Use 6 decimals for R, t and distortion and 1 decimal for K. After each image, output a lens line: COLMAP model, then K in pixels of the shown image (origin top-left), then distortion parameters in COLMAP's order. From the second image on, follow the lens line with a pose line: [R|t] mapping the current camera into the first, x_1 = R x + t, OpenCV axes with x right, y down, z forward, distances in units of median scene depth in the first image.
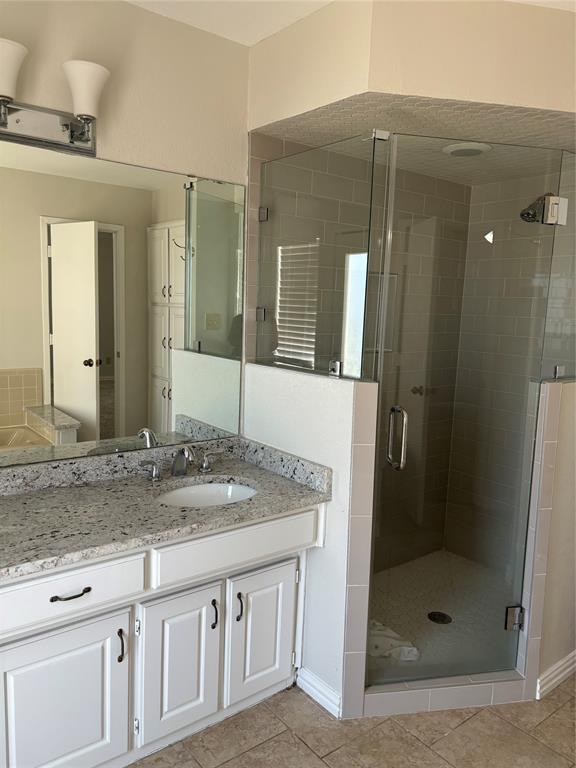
lens RADIAL K [[579.4, 0, 287.1], [0, 579.4, 382.3], [0, 0, 1]] dist [0.024822, -0.019108]
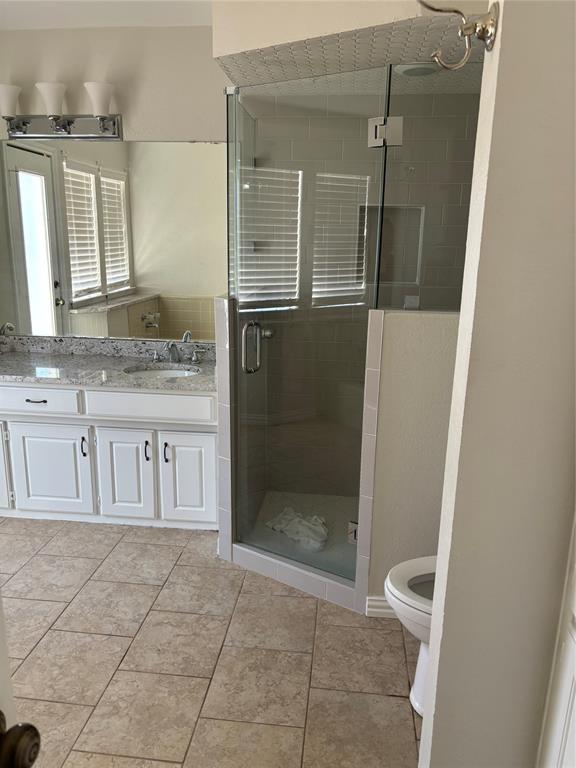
lens RADIAL K [[579.4, 0, 286.7], [0, 579.4, 385.4], [0, 0, 1]] dist [0.024822, -0.019108]
pose [[0.715175, 0.144478, -0.683850, 1.066091], [-0.082240, 0.989001, 0.122941, 0.021671], [0.694090, -0.031685, 0.719190, 0.180313]]
